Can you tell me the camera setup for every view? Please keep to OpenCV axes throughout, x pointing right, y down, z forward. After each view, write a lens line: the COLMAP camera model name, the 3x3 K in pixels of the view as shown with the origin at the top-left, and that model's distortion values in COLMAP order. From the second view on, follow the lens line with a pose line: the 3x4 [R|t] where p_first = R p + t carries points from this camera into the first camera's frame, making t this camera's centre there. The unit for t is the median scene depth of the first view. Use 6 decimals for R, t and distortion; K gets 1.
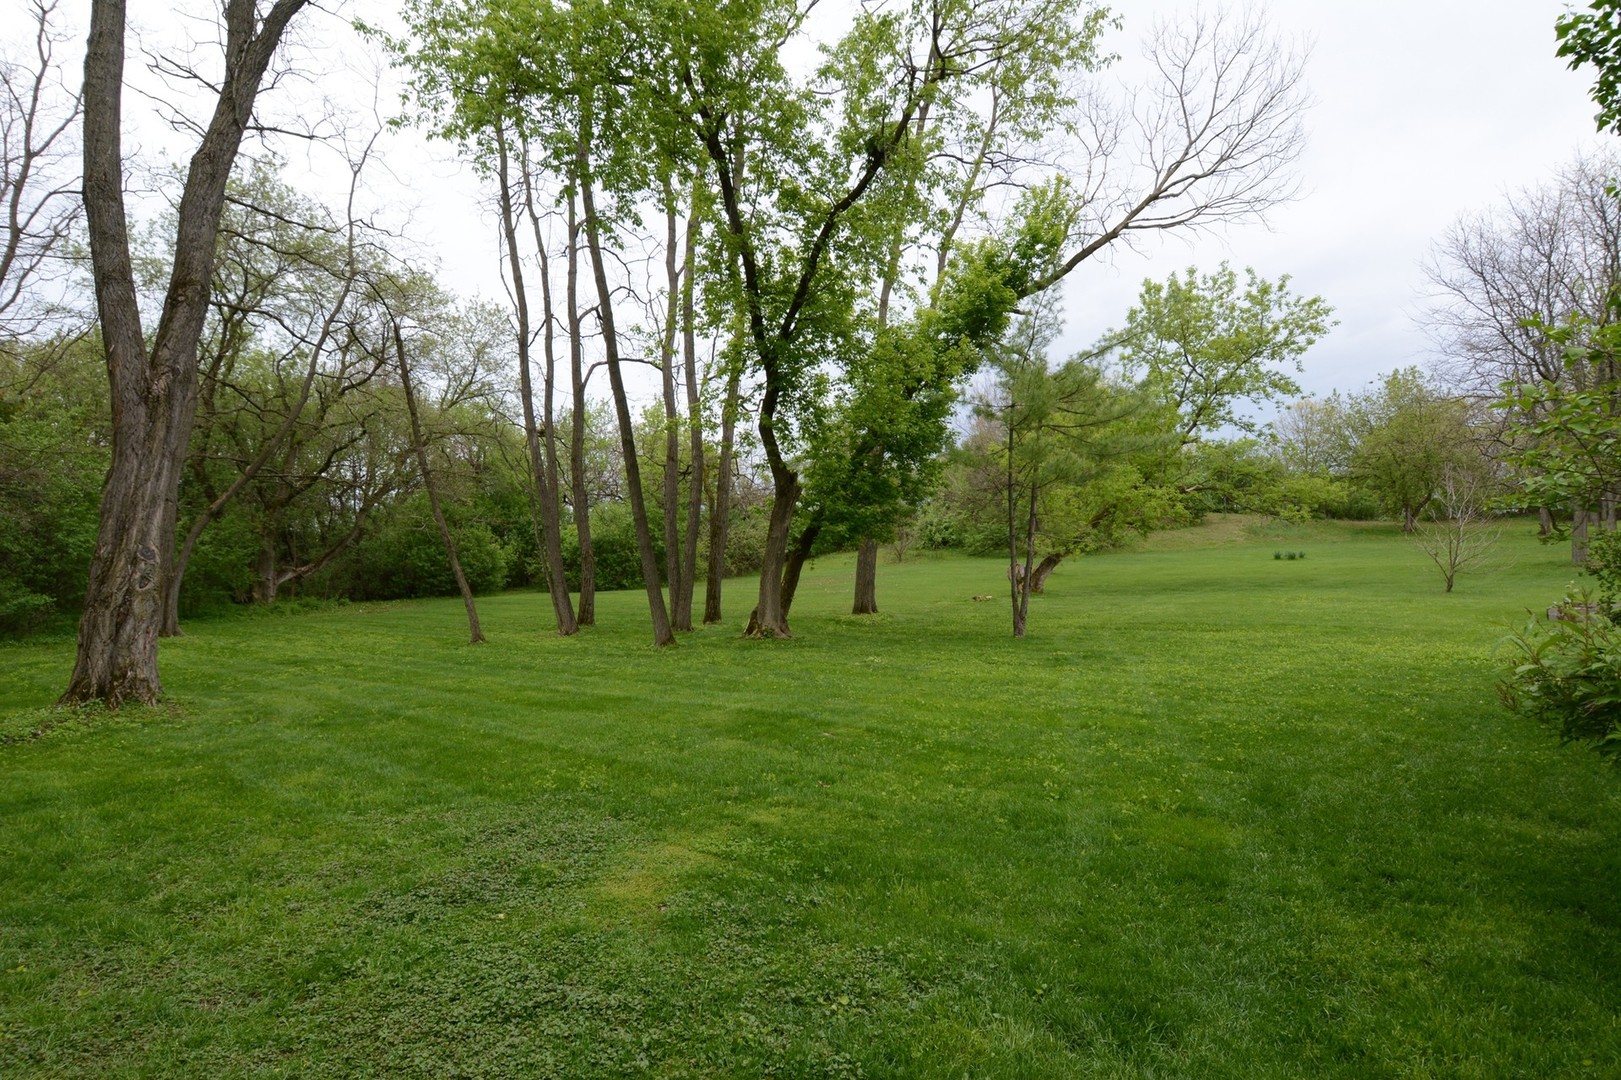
lens RADIAL K [[840.1, 0, 795.4], [0, 840.1, 555.8], [0, 0, 1]] dist [0.030718, -0.037044]
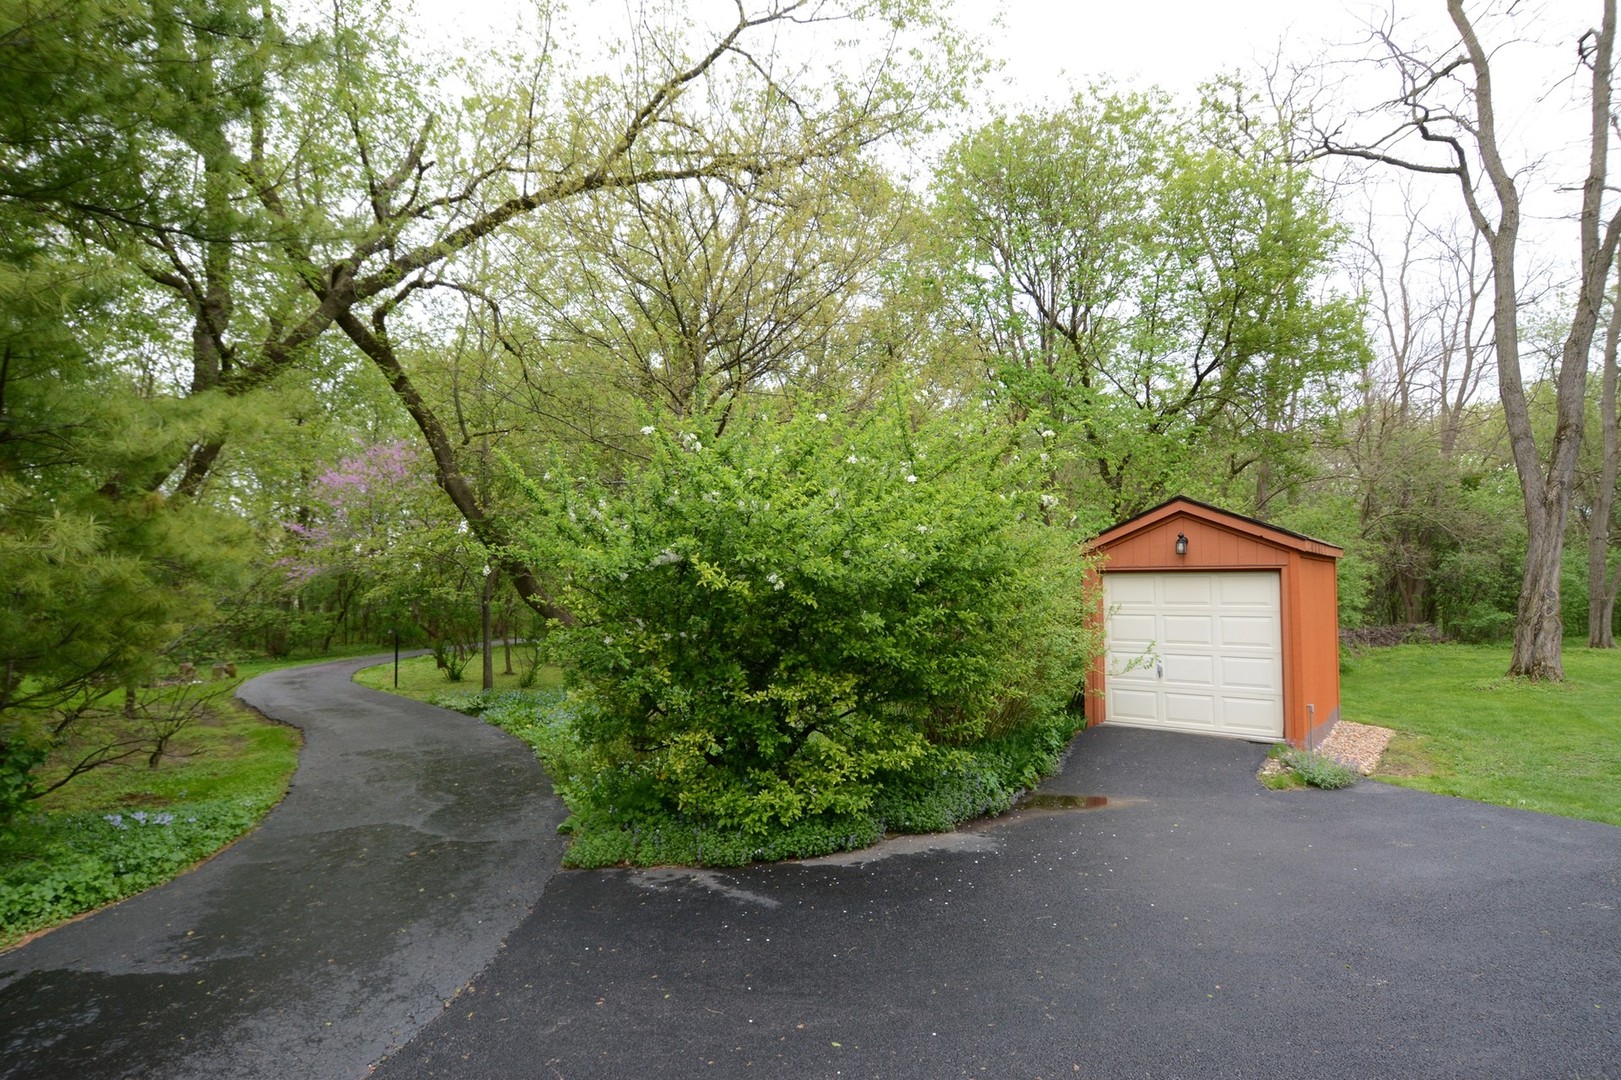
lens RADIAL K [[840.1, 0, 795.4], [0, 840.1, 555.8], [0, 0, 1]] dist [0.030718, -0.037044]
pose [[0.125441, -0.041927, -0.991215, 0.288916], [0.028566, 0.998845, -0.038634, -0.022961], [0.991690, -0.023469, 0.126494, -0.288797]]
